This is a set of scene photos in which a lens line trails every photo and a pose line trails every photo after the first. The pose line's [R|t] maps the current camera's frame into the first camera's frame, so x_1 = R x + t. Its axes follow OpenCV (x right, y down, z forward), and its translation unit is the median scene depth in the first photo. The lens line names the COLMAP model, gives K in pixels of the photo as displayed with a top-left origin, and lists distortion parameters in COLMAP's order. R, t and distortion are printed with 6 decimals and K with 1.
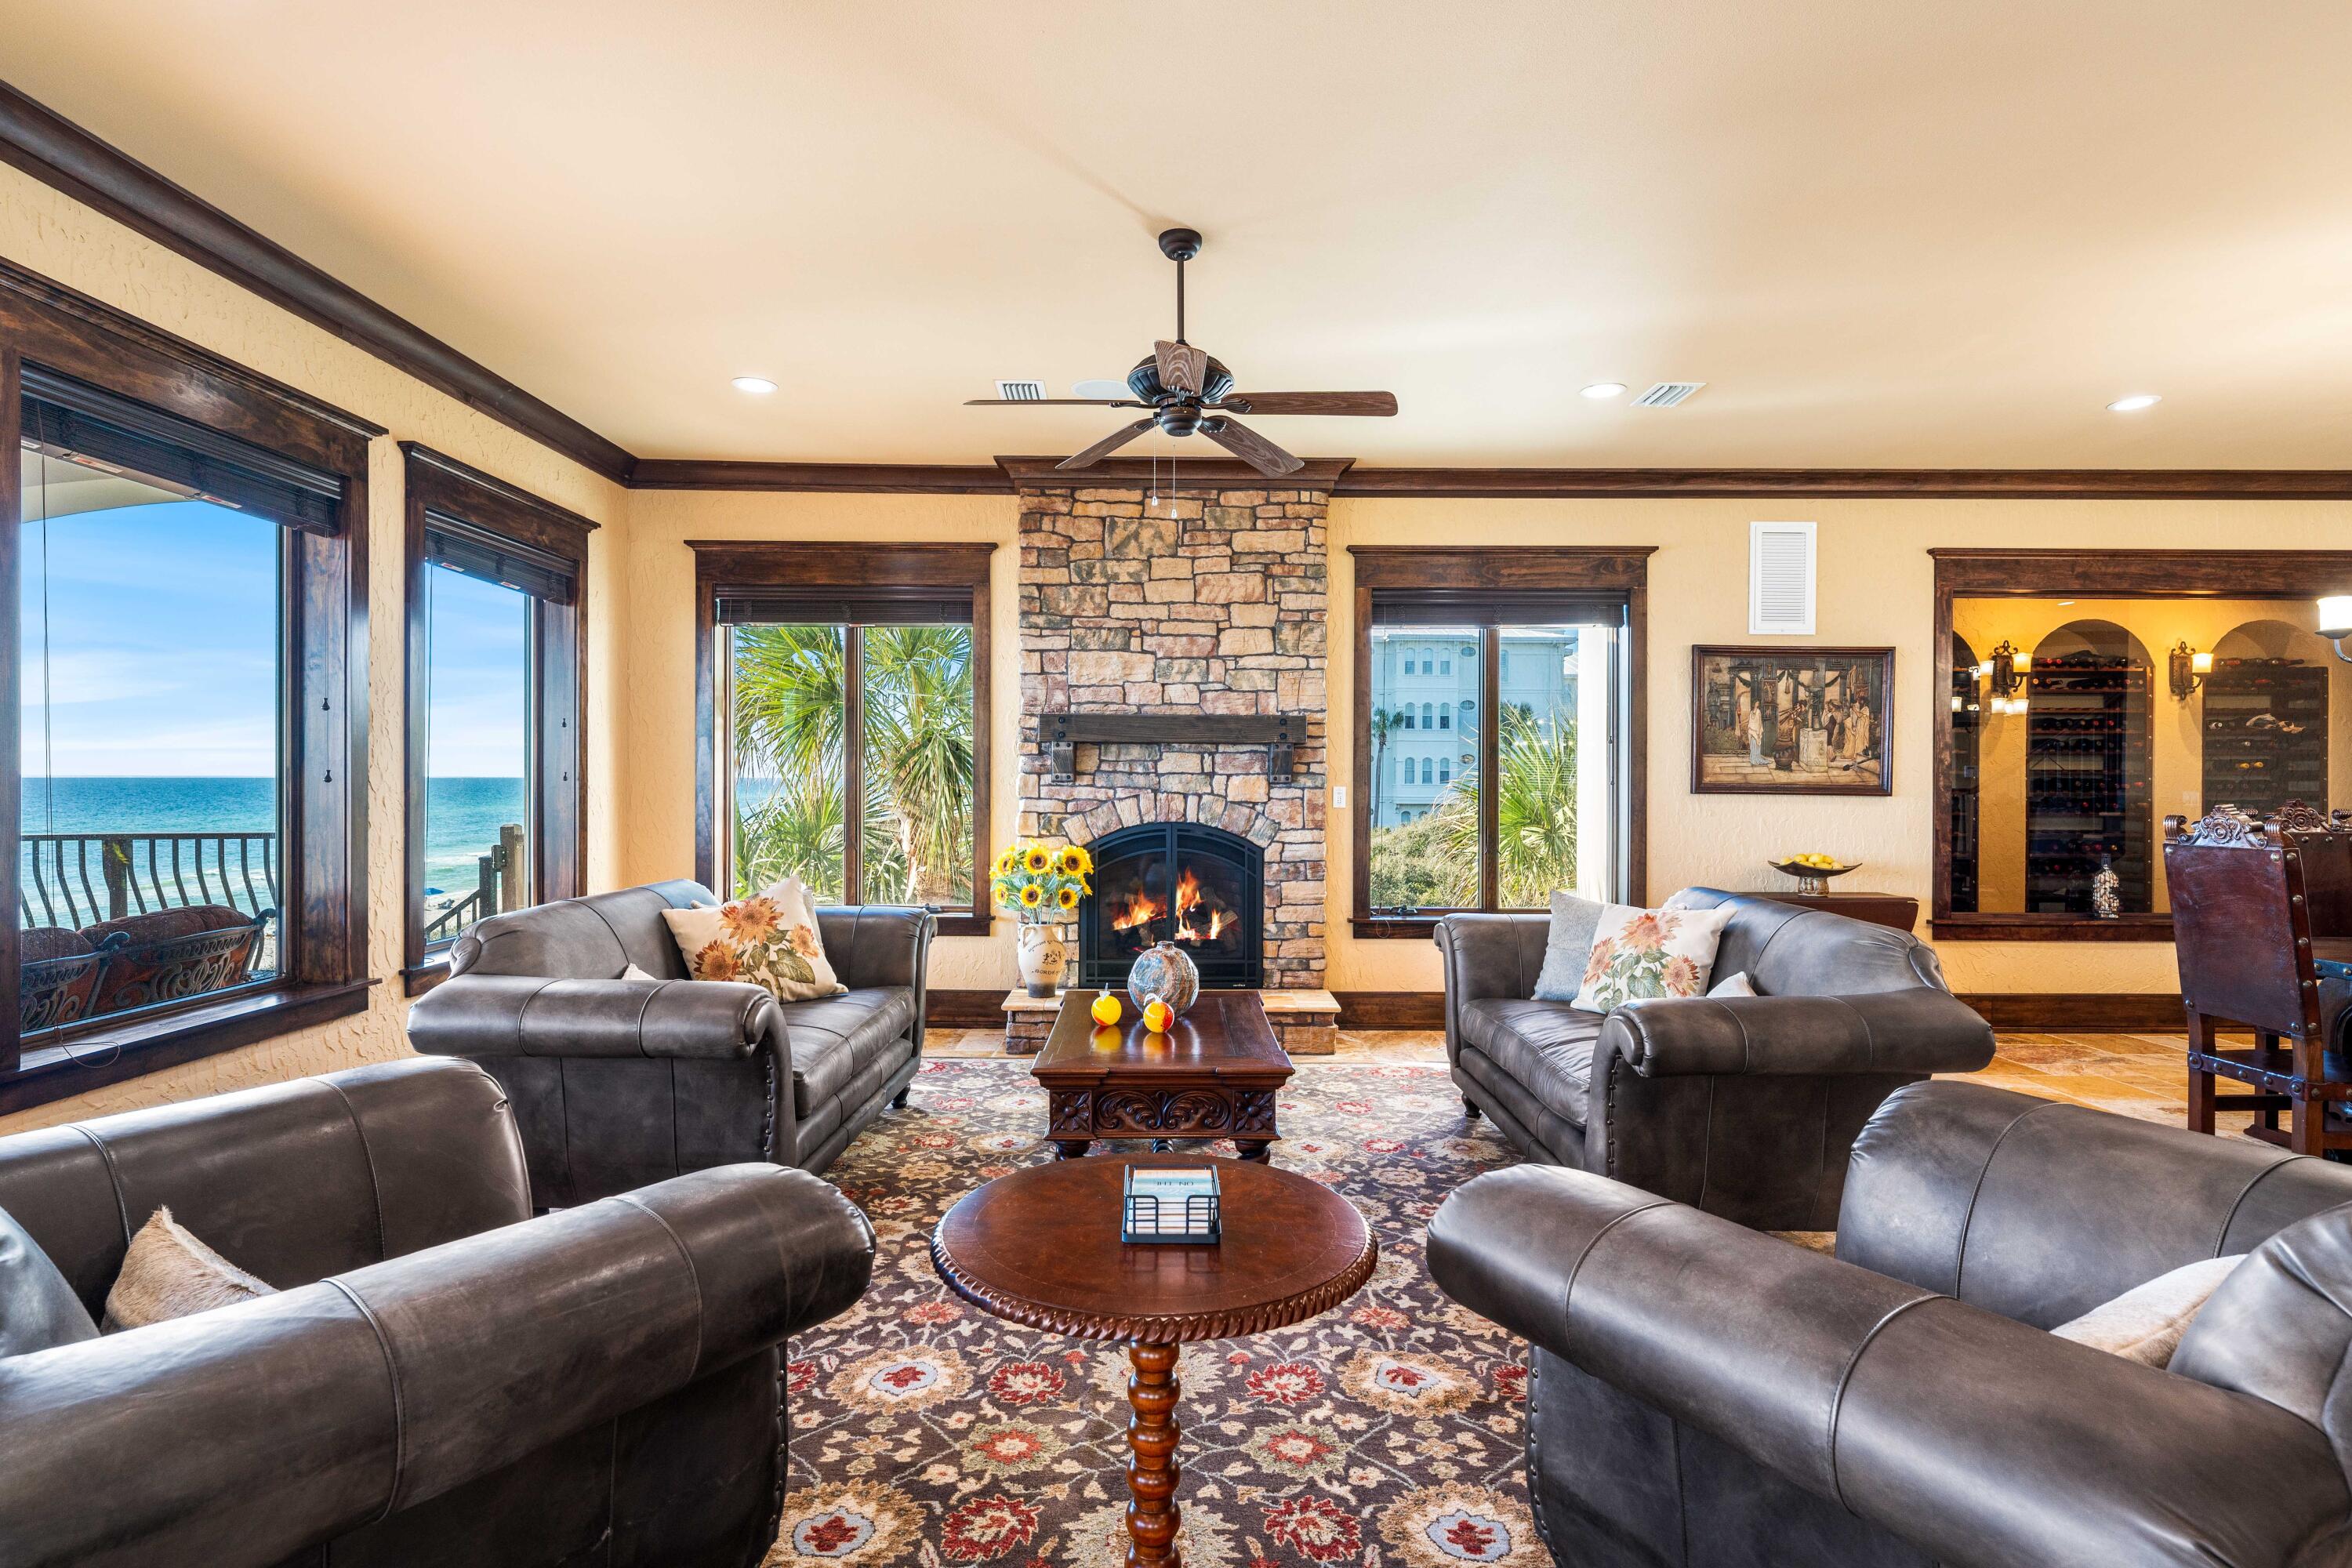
lens RADIAL K [[1210.4, 0, 1171.3], [0, 1210.4, 779.2], [0, 0, 1]] dist [0.024440, -0.001235]
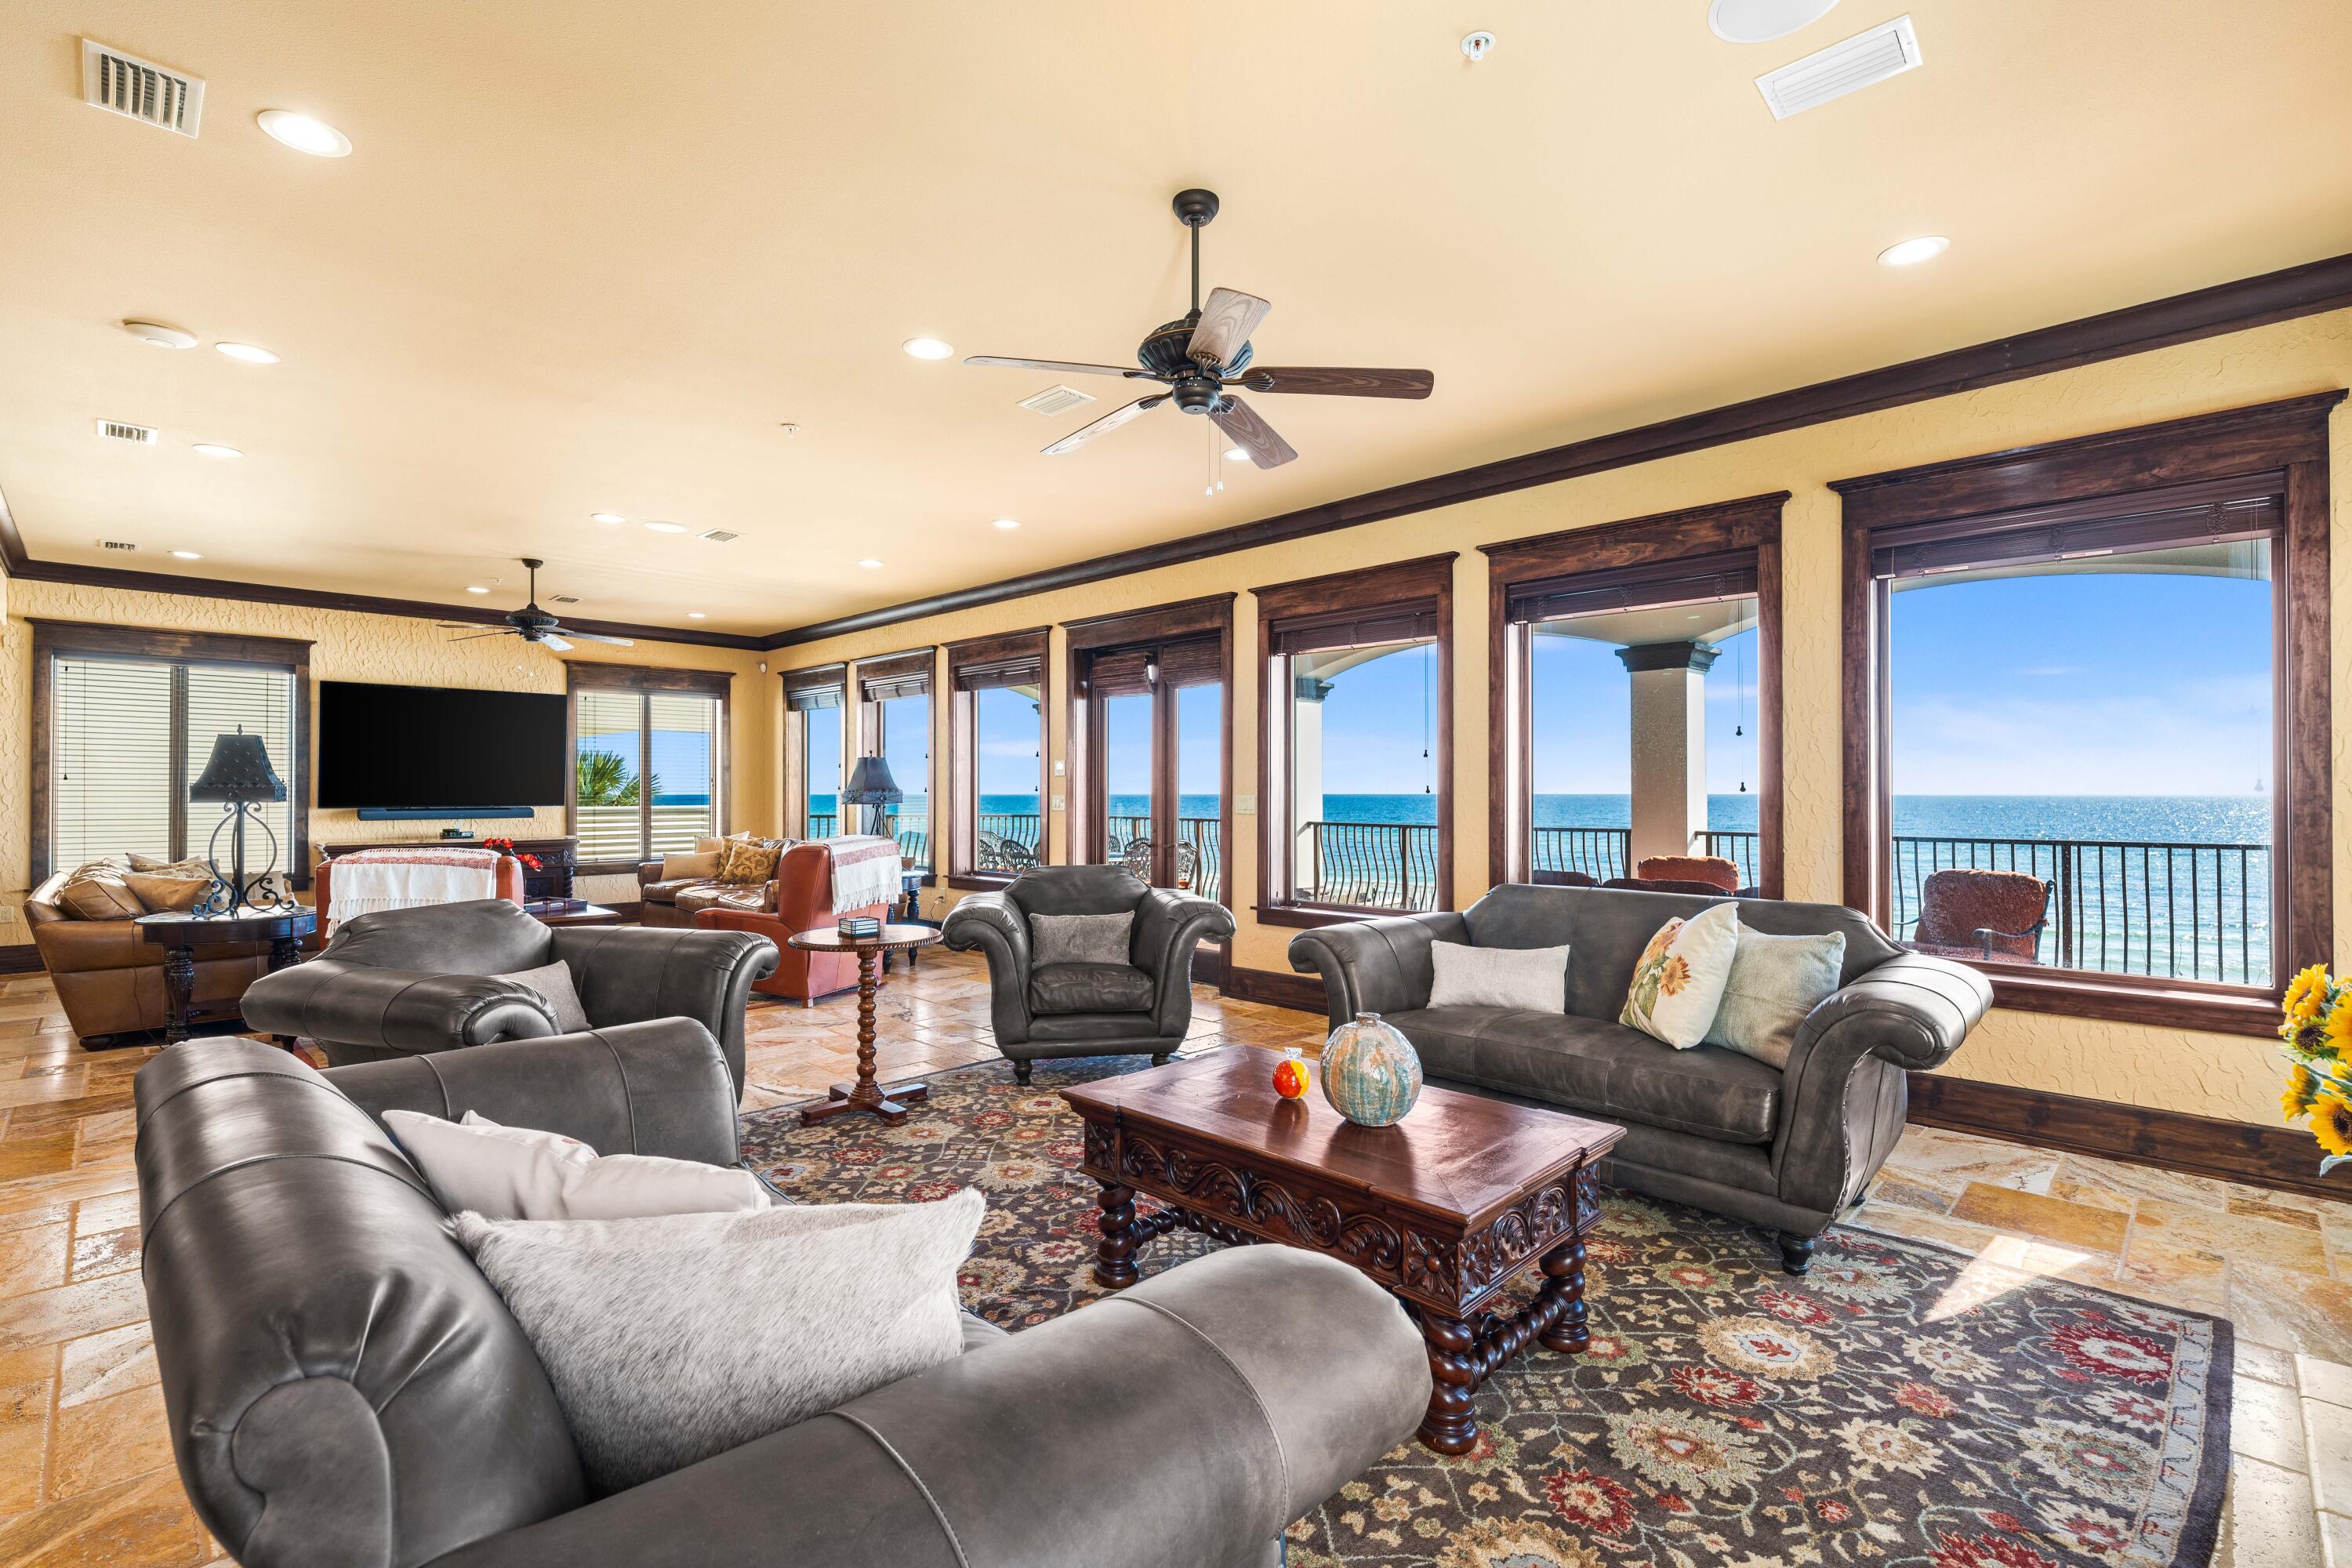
lens RADIAL K [[1075.5, 0, 1167.3], [0, 1075.5, 785.1], [0, 0, 1]] dist [0.023387, -0.000128]
pose [[-0.728814, -0.009896, -0.684640, 0.347050], [-0.002845, 0.999931, -0.011425, 0.008049], [0.684706, -0.006378, -0.728792, 0.946578]]
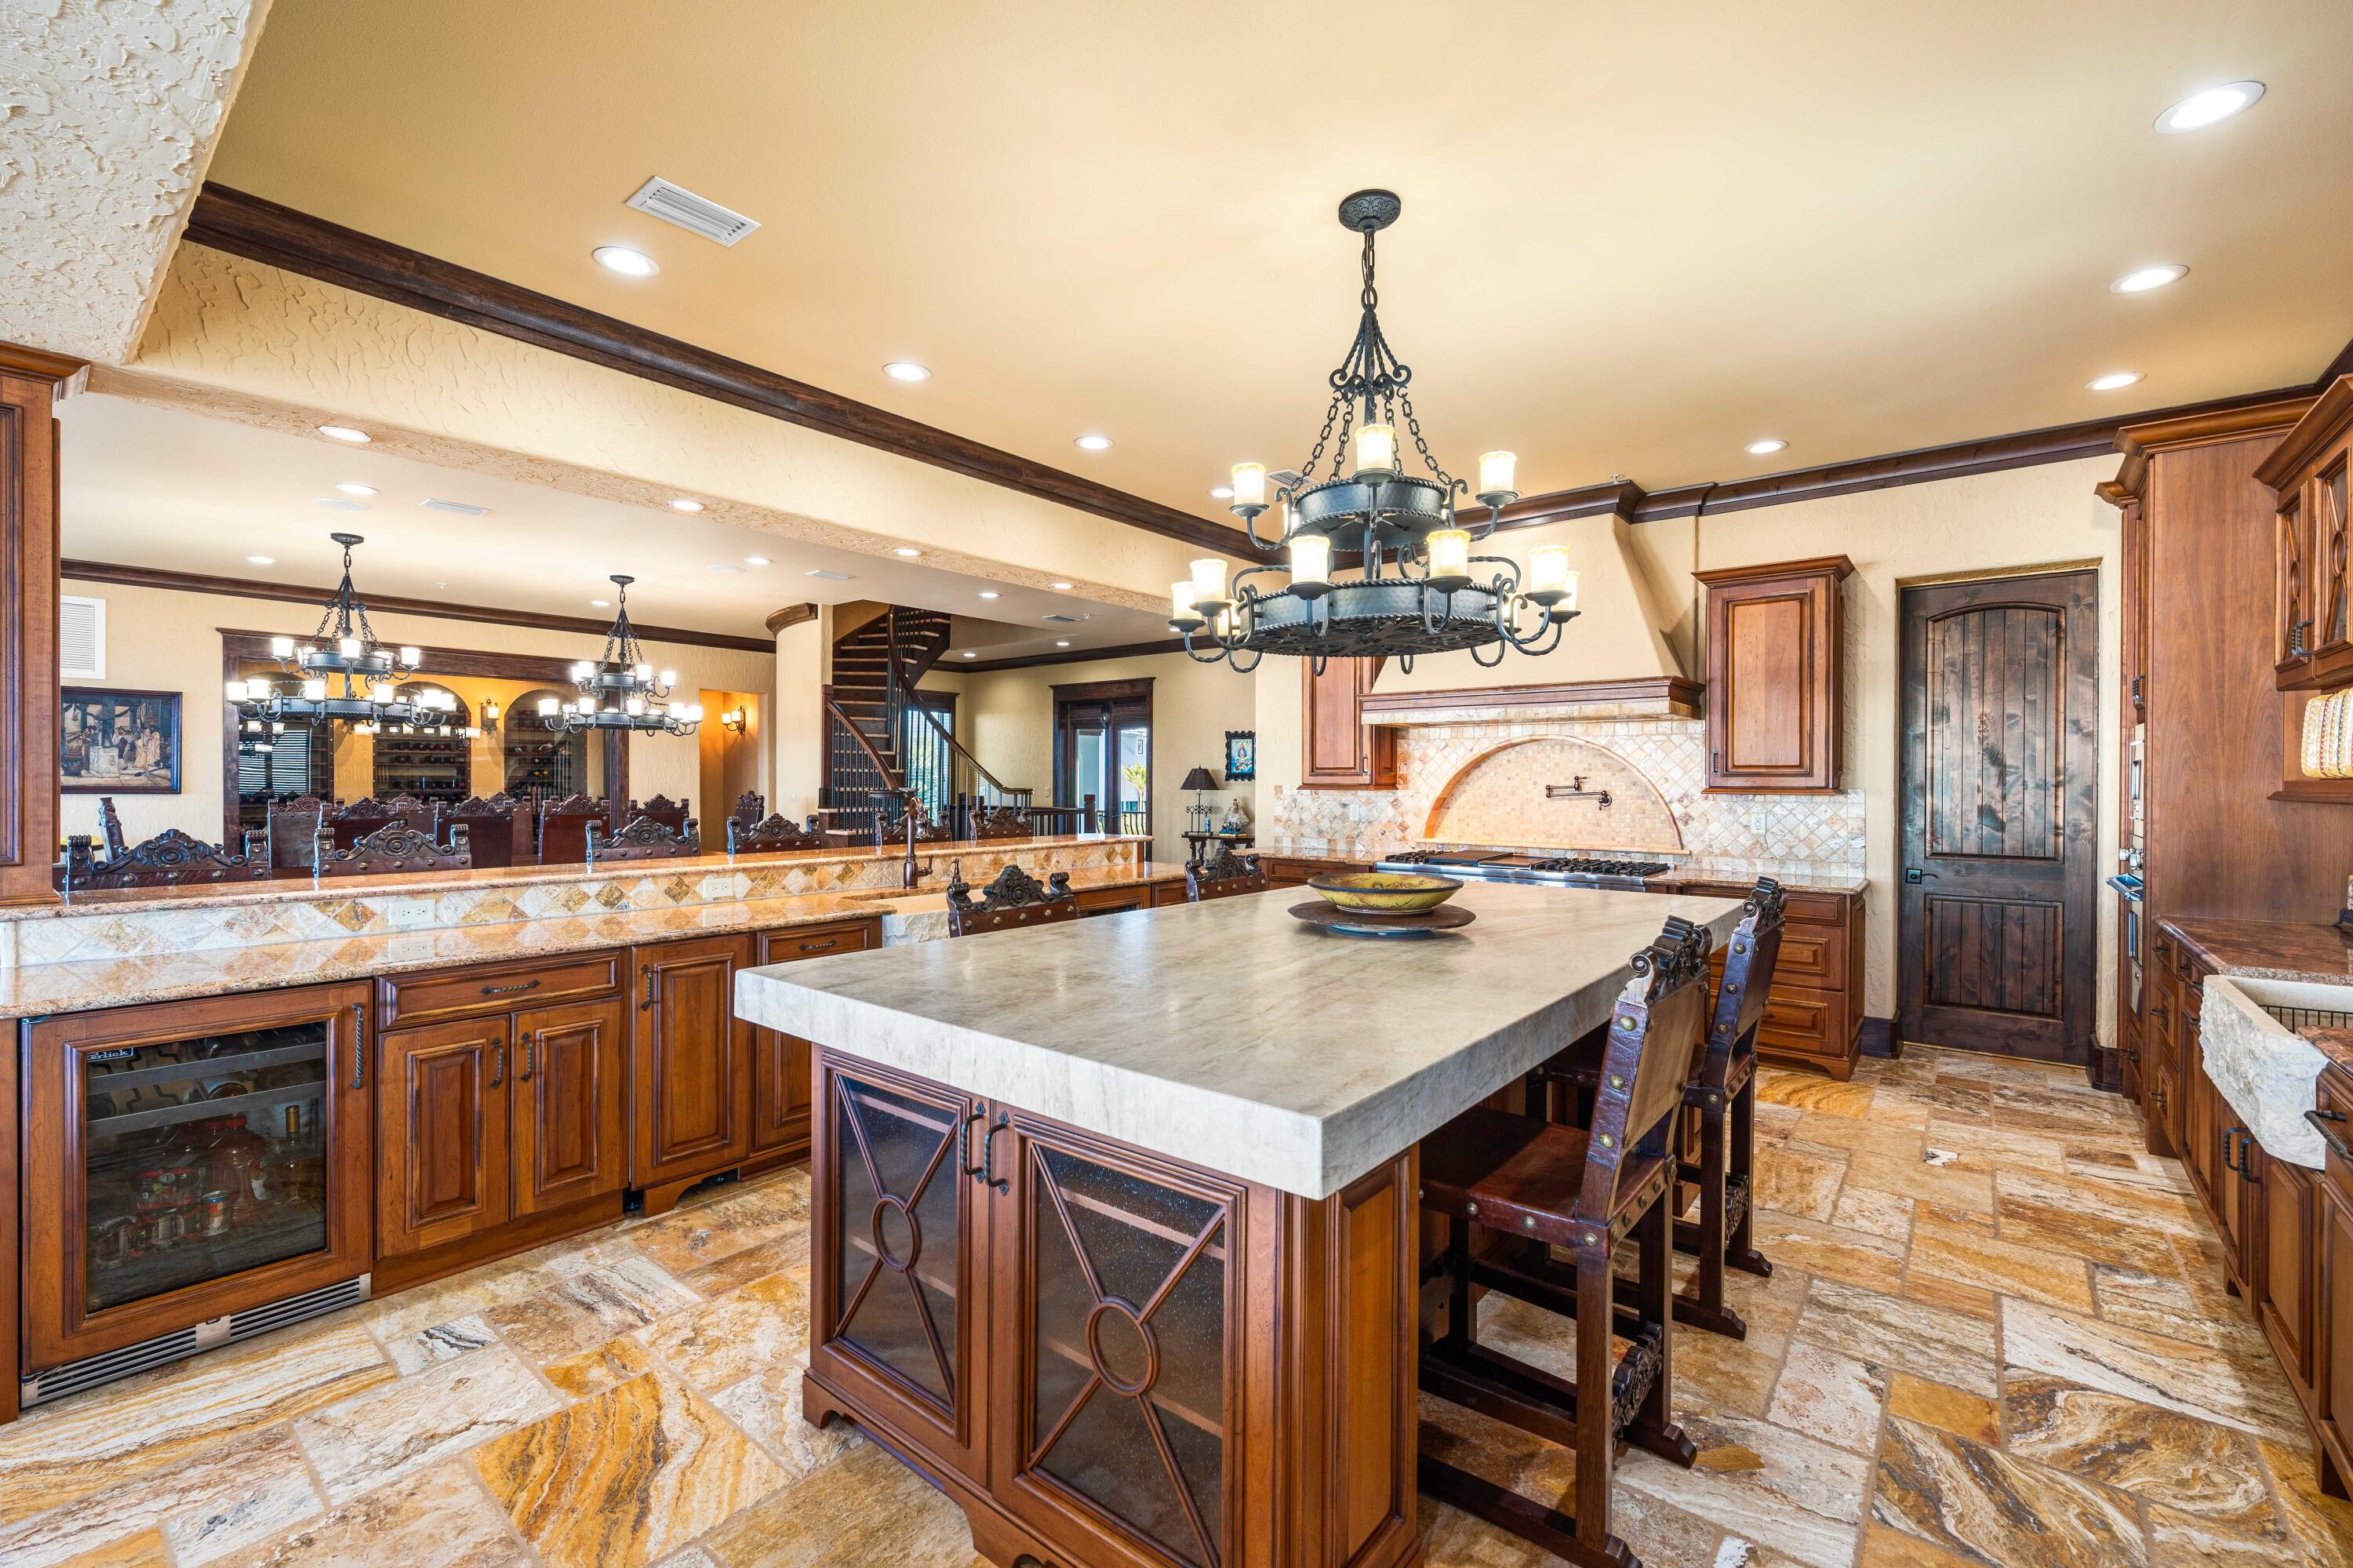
lens RADIAL K [[1009.4, 0, 1176.9], [0, 1009.4, 787.5], [0, 0, 1]] dist [-0.002378, 0.001385]
pose [[0.633708, -0.007525, 0.773536, 0.454698], [-0.001084, 0.999943, 0.010615, -0.008863], [-0.773572, -0.007565, 0.633663, -0.761504]]
